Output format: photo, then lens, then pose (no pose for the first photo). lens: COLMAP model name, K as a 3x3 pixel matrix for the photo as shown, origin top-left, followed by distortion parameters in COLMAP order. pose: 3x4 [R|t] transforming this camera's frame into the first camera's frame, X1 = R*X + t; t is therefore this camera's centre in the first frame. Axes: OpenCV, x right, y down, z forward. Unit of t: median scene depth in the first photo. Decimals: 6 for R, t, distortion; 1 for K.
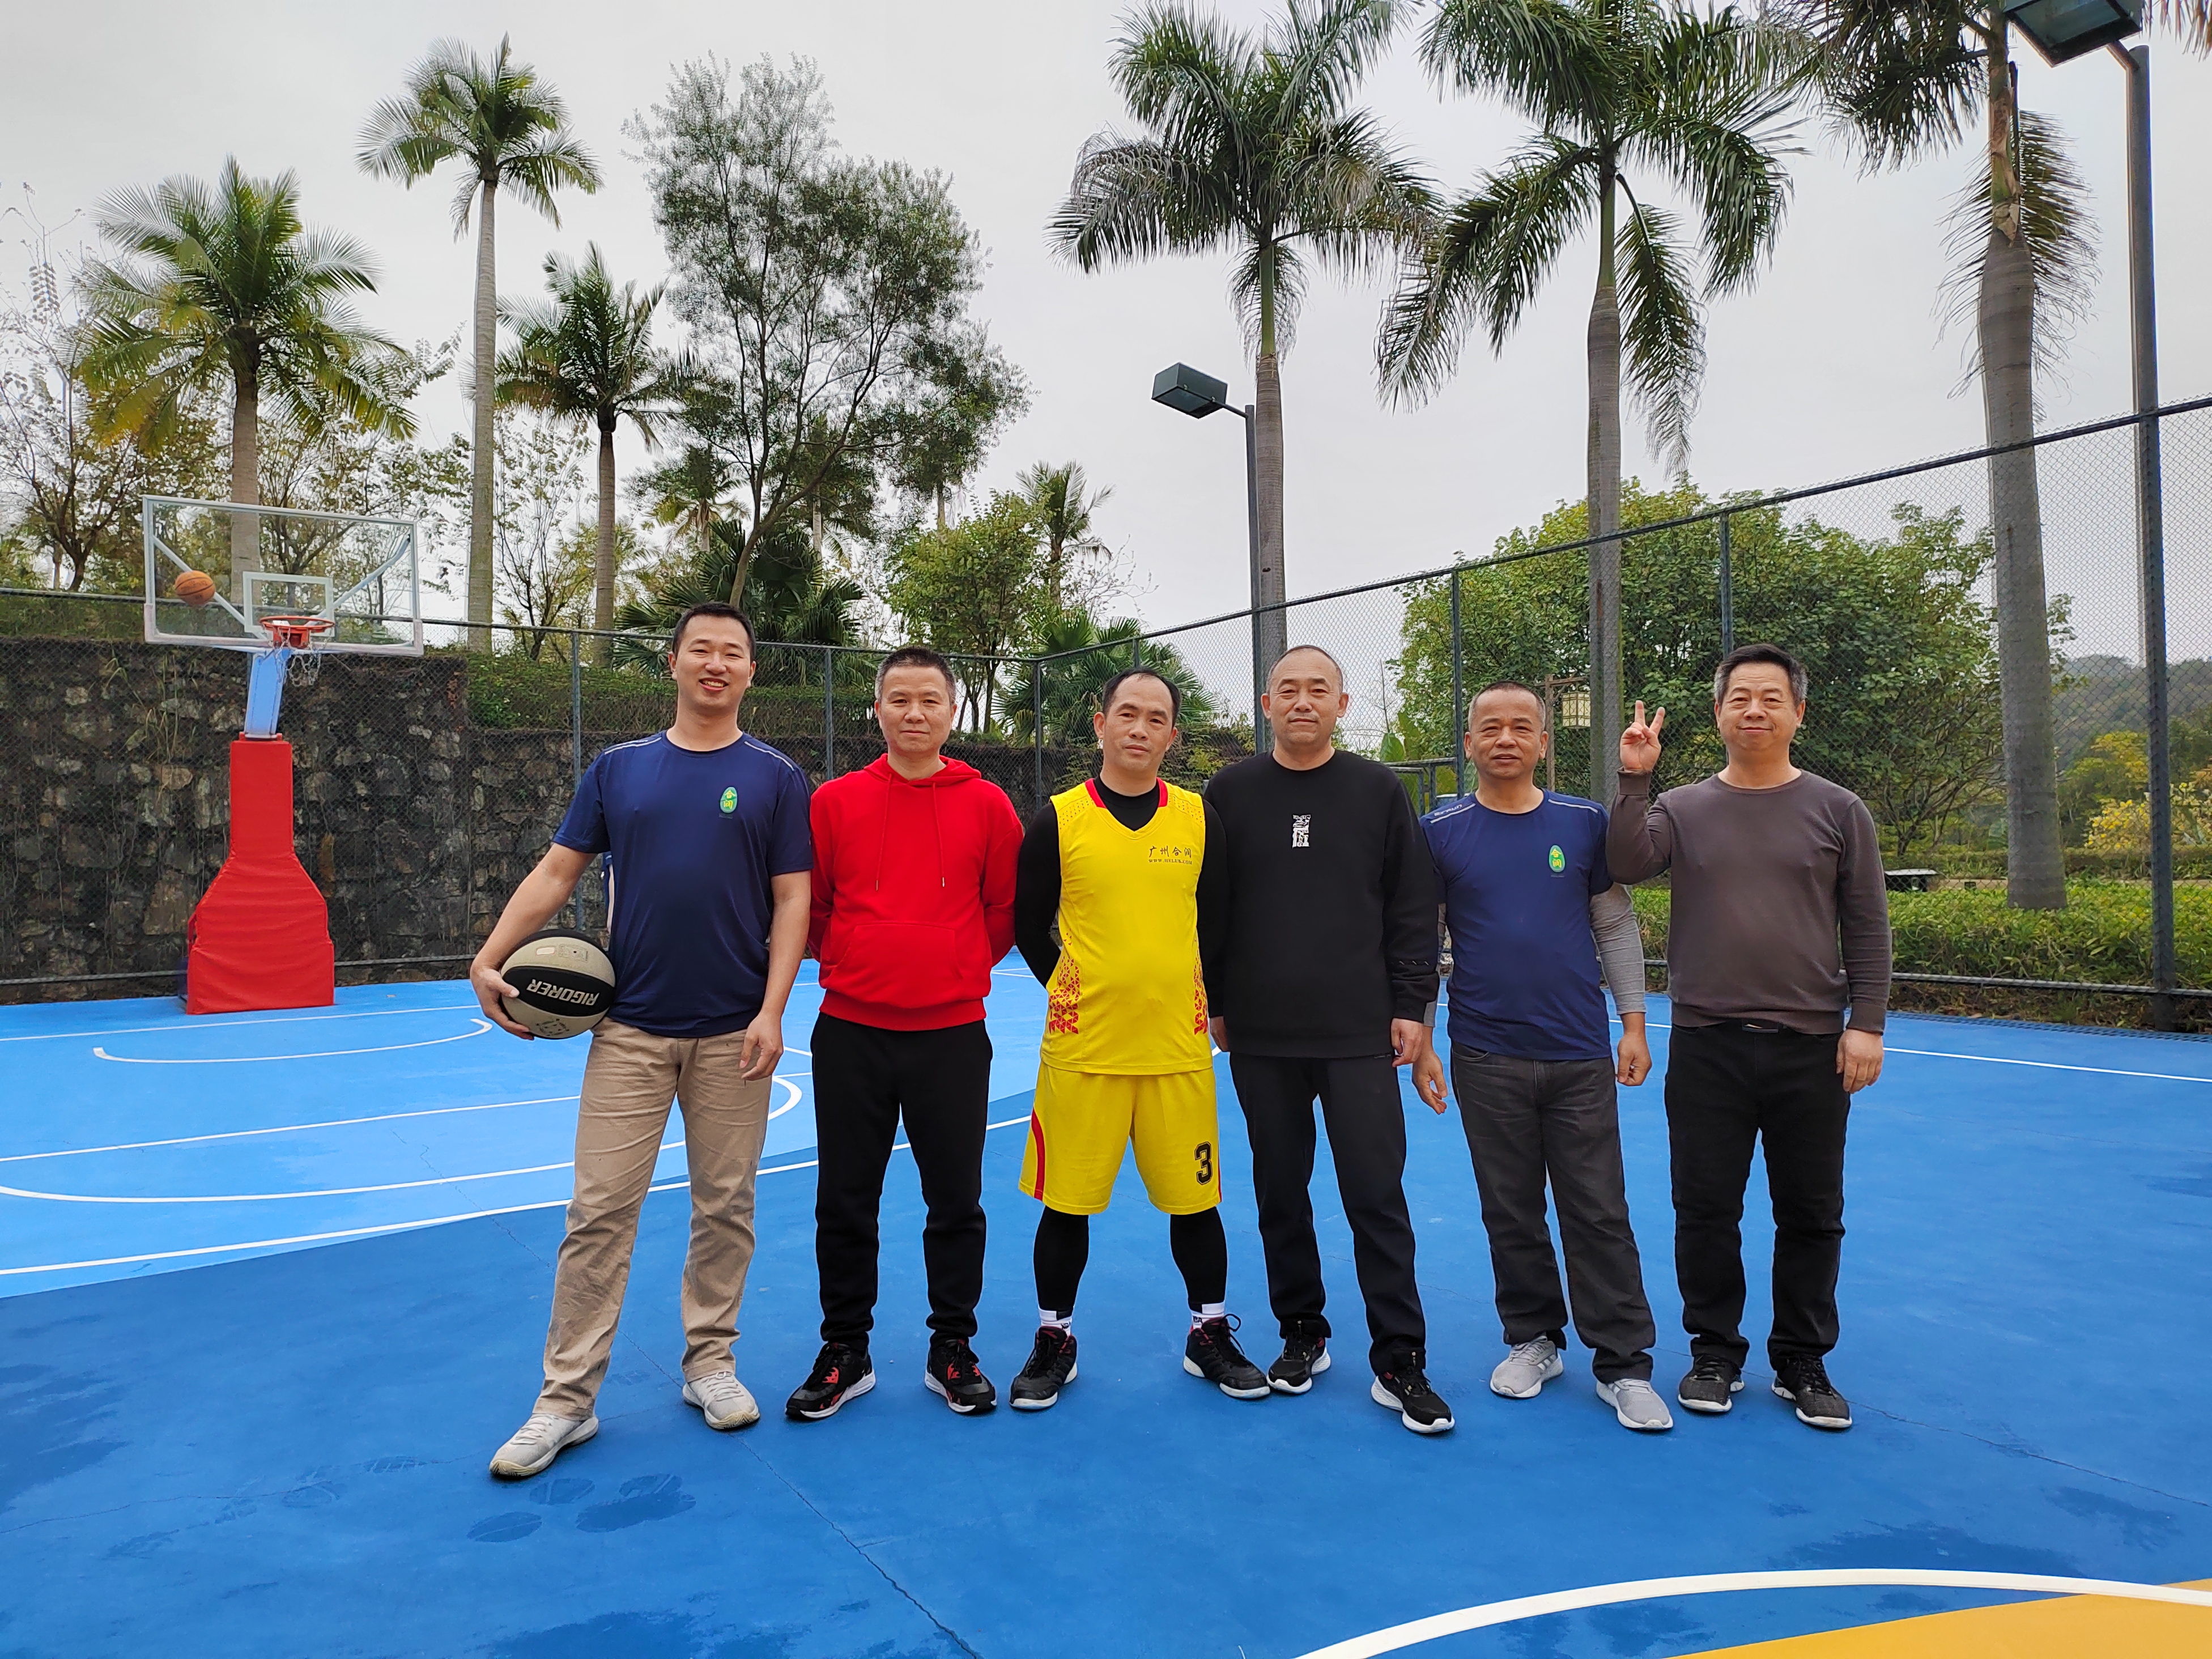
lens RADIAL K [[1493.9, 0, 1110.5], [0, 1493.9, 841.6], [0, 0, 1]] dist [0.043626, -0.022359]
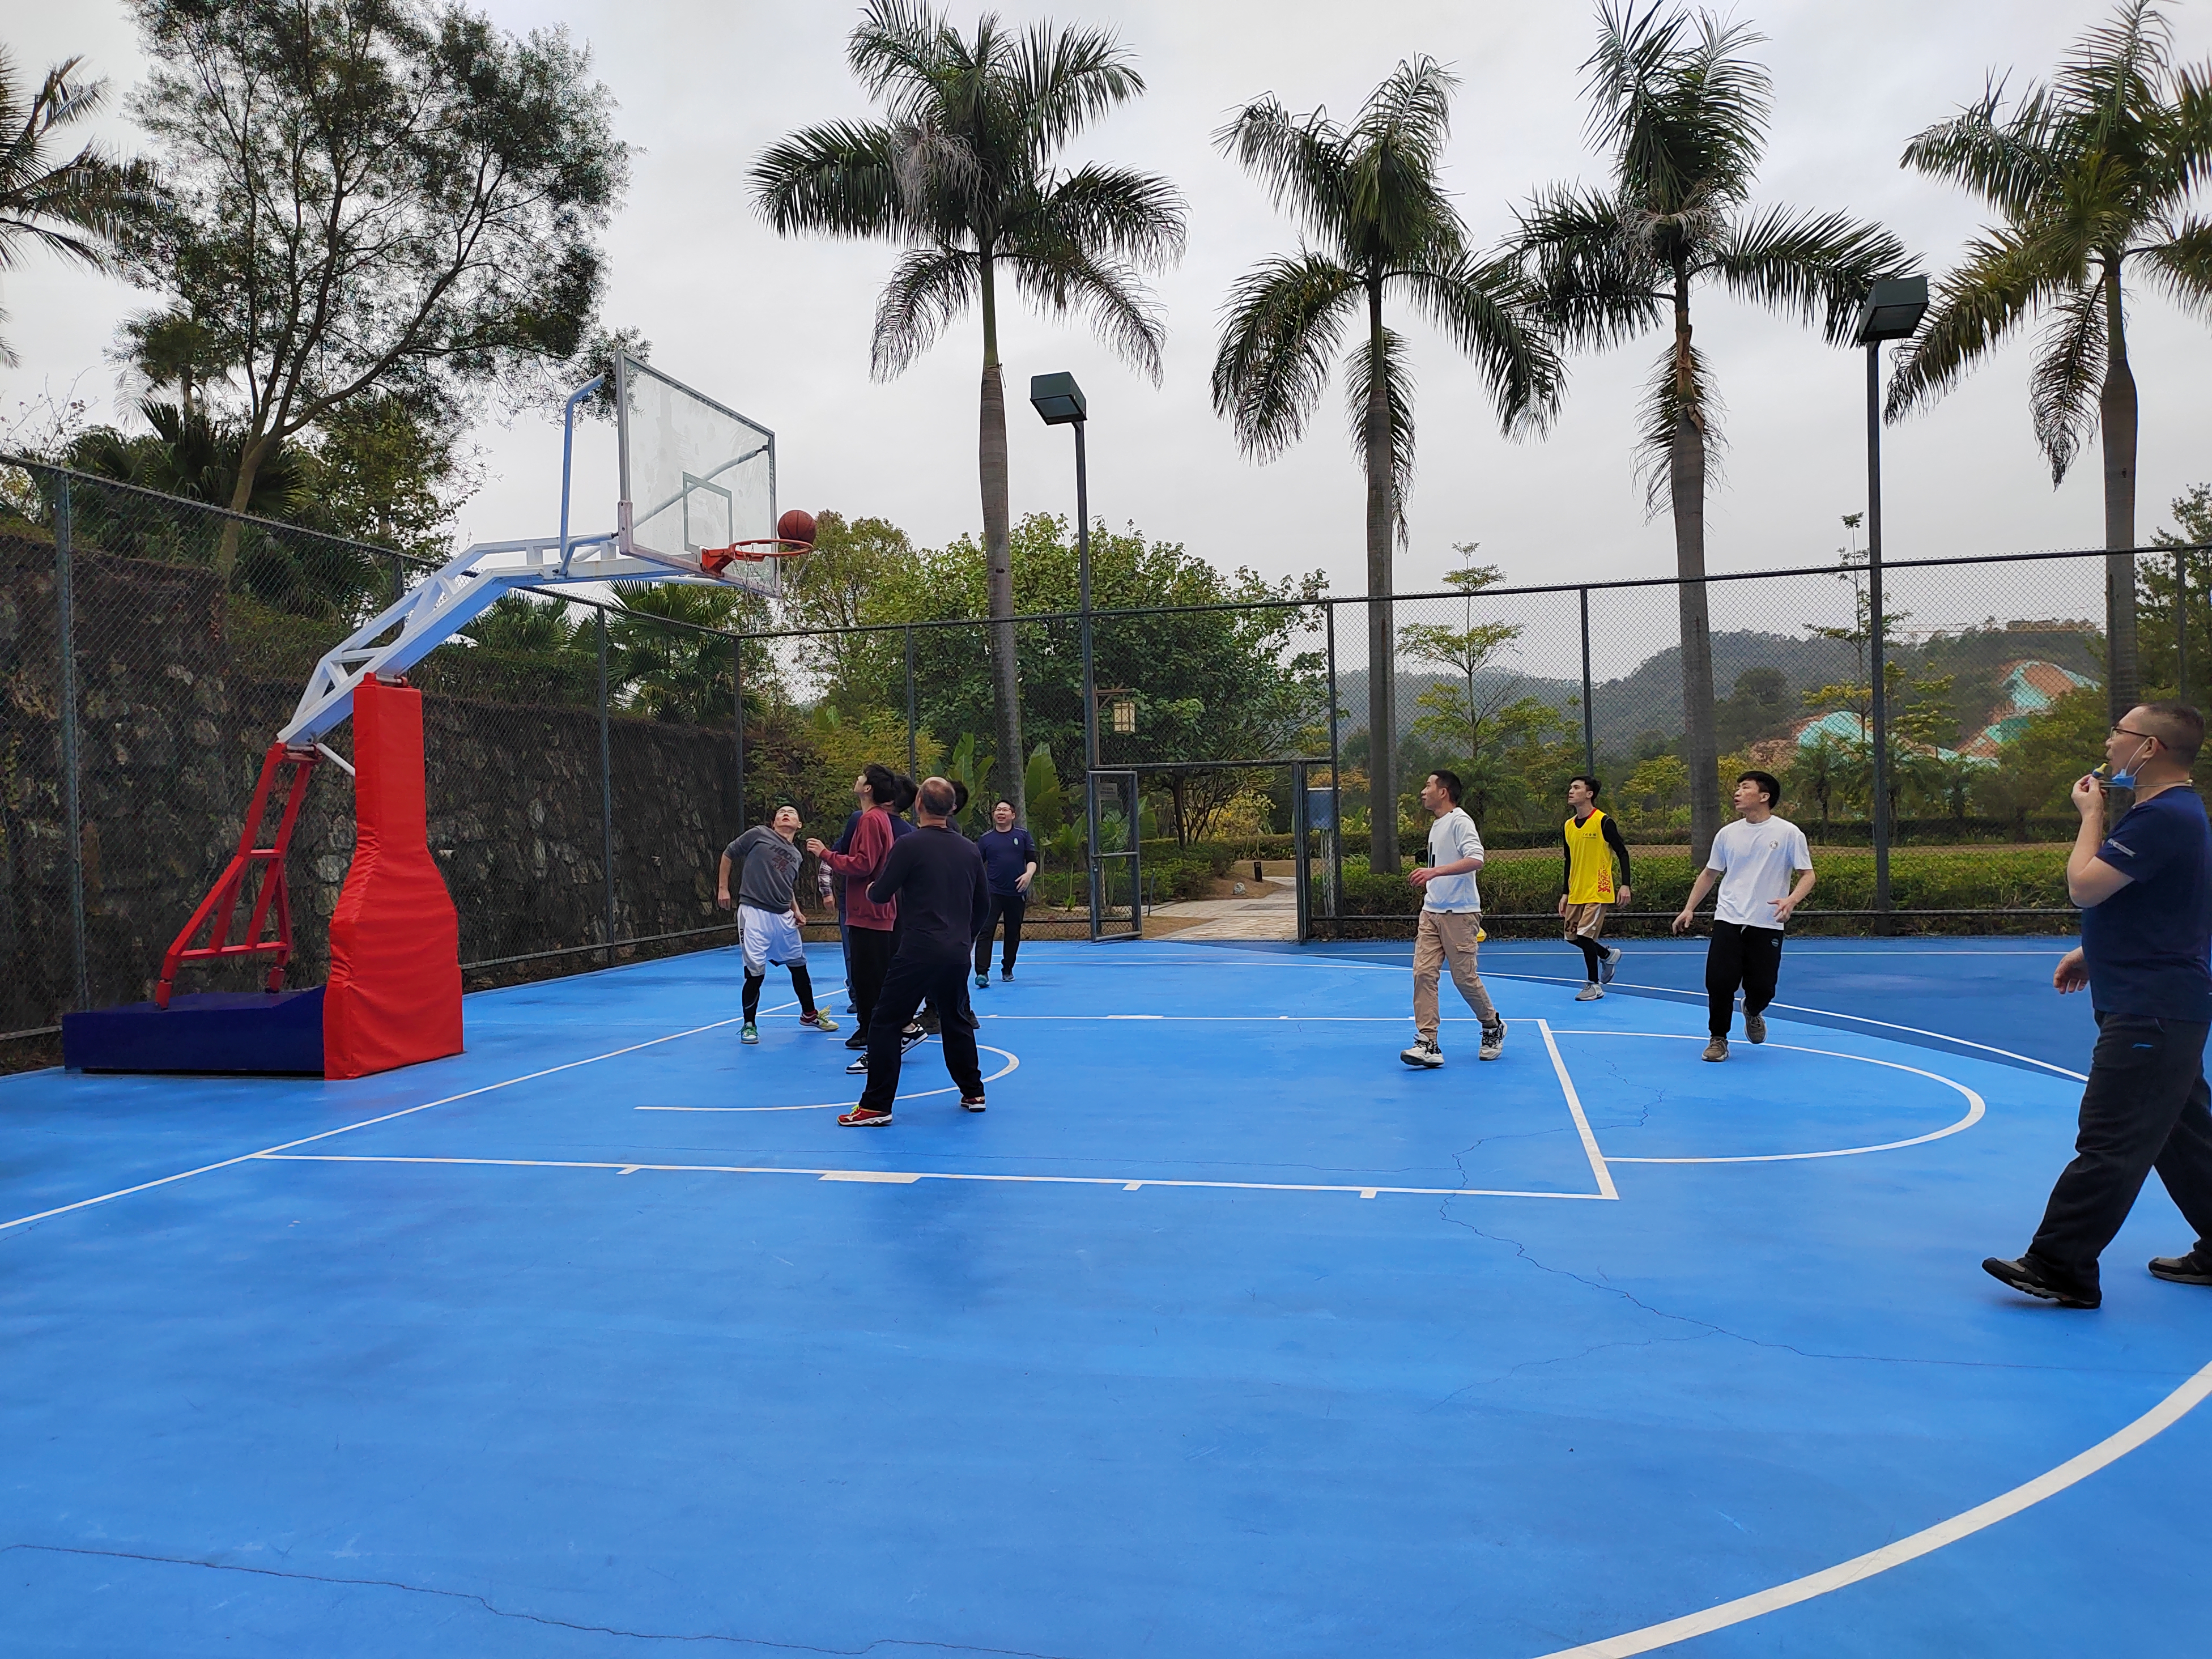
lens RADIAL K [[1493.9, 0, 1105.0], [0, 1493.9, 830.5], [0, 0, 1]] dist [0.043626, -0.022359]
pose [[0.743842, -0.003931, 0.668344, -0.496581], [0.009049, 0.999950, -0.004191, 0.004726], [-0.668294, 0.009165, 0.743840, 0.160234]]
